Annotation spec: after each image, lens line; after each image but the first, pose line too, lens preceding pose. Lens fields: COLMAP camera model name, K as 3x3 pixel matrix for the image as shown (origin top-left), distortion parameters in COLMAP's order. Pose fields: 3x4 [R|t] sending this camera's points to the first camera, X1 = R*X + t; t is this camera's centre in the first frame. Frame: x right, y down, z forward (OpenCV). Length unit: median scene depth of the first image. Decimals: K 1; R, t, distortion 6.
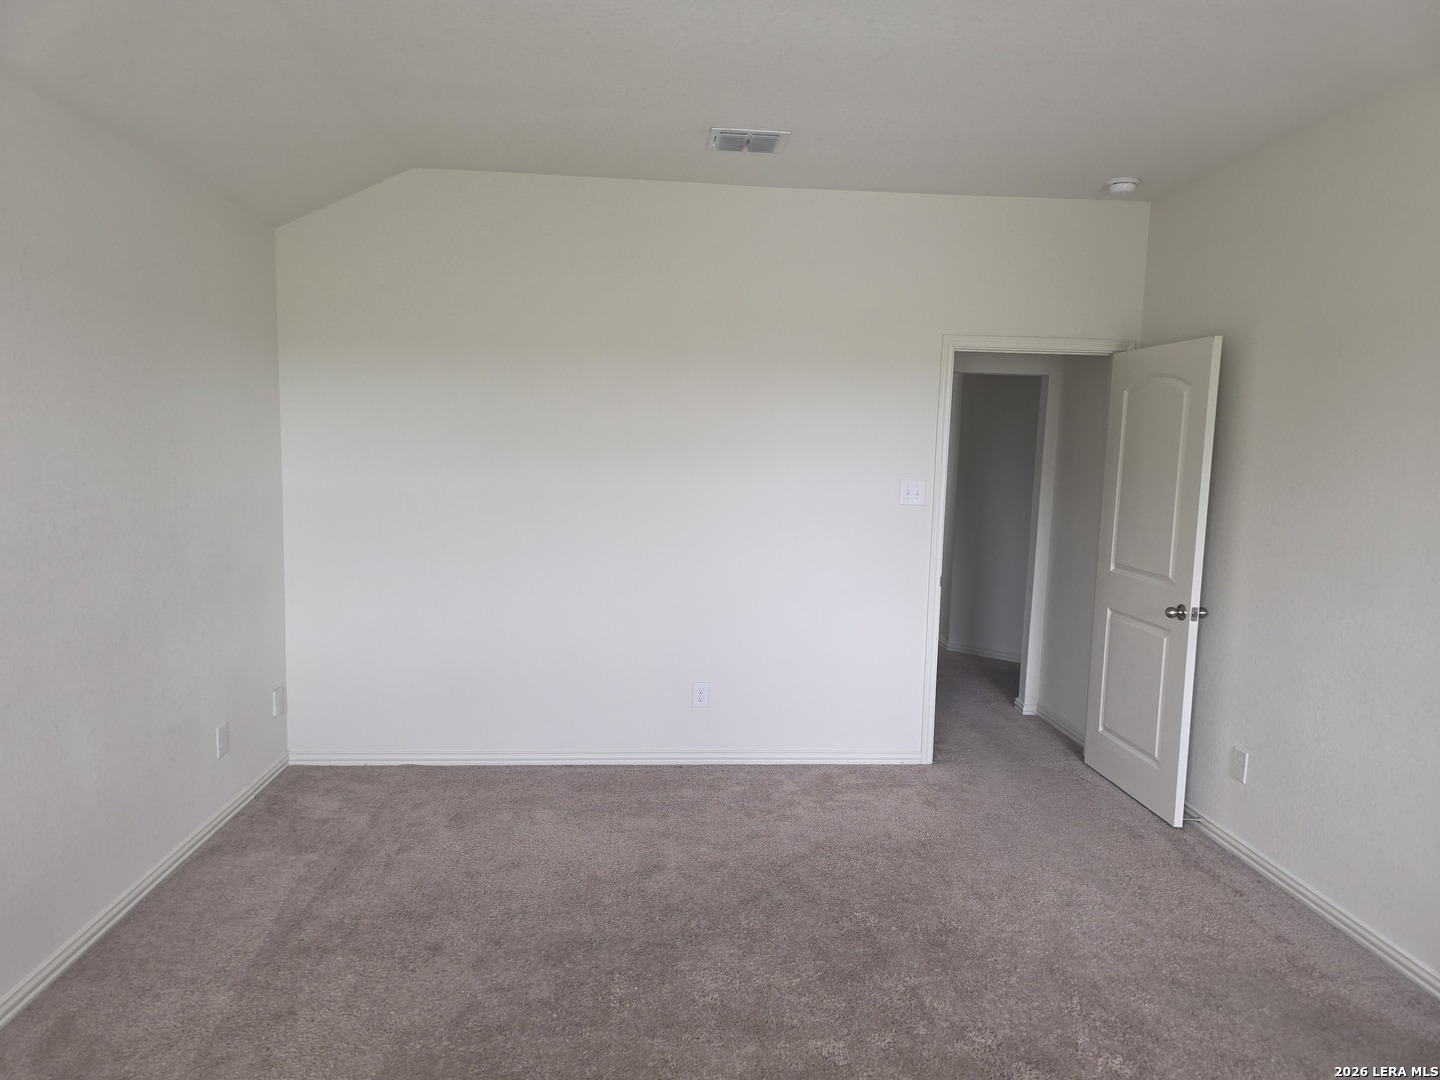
lens RADIAL K [[953.7, 0, 720.7], [0, 953.7, 561.2], [0, 0, 1]] dist [0.002448, -0.027863]
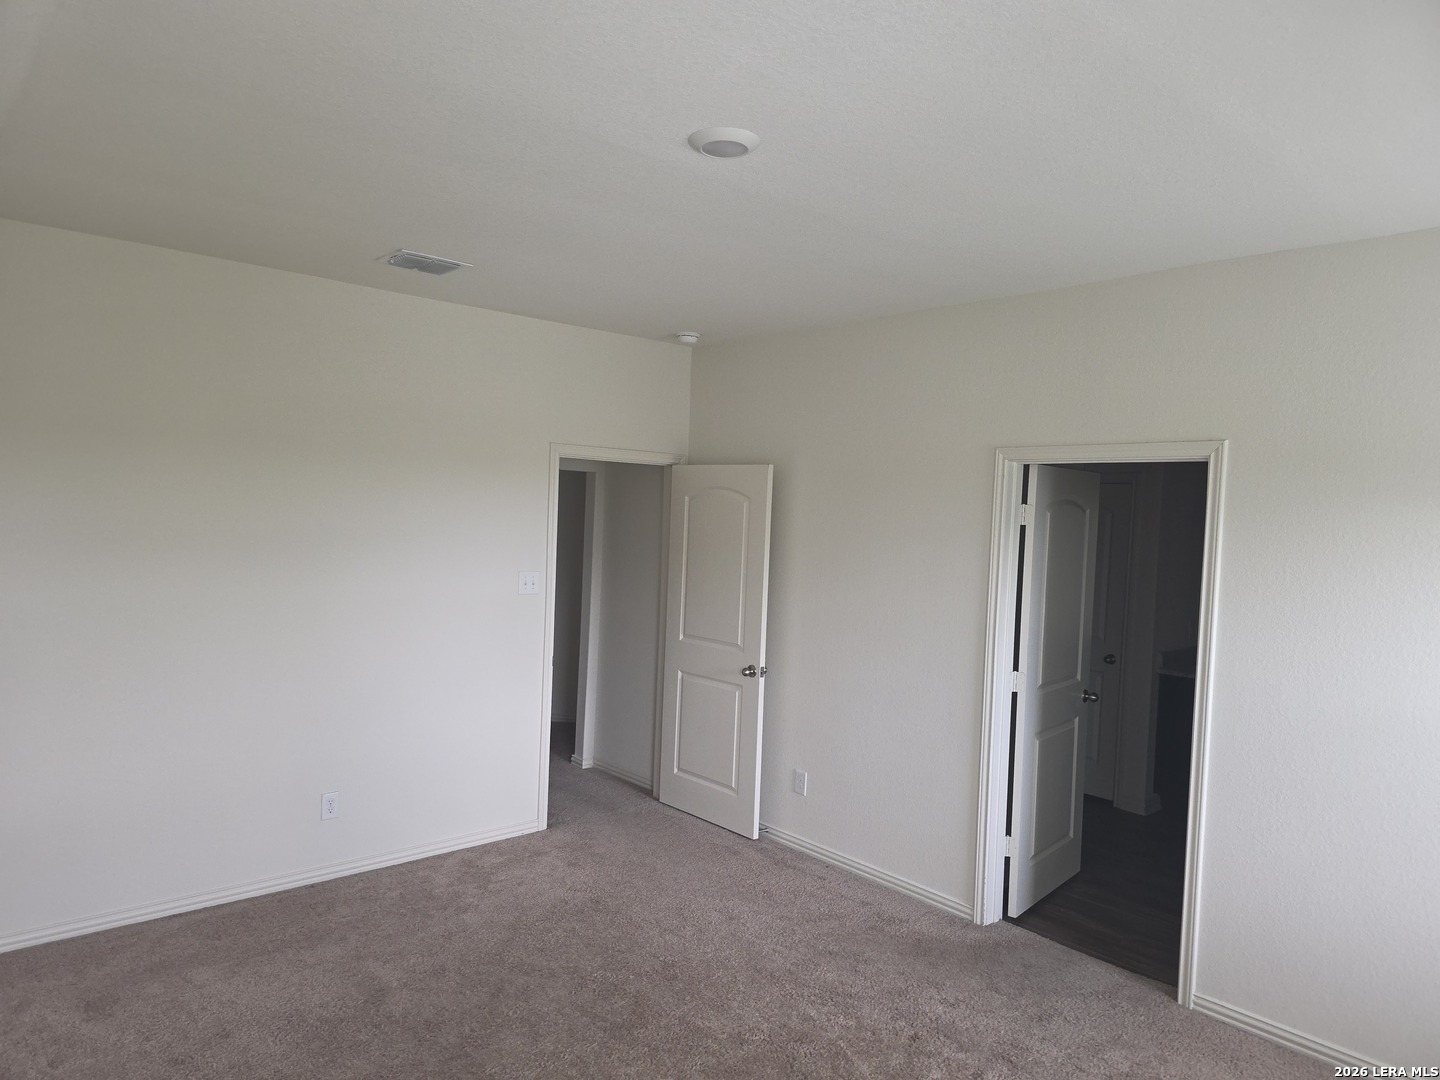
lens RADIAL K [[959.0, 0, 720.0], [0, 959.0, 540.0], [0, 0, 1]] dist [0.006713, -0.029194]
pose [[0.793572, -0.022419, 0.608064, -0.331141], [0.062831, 0.996998, -0.045240, -0.065948], [-0.605224, 0.074107, 0.792598, -0.023577]]
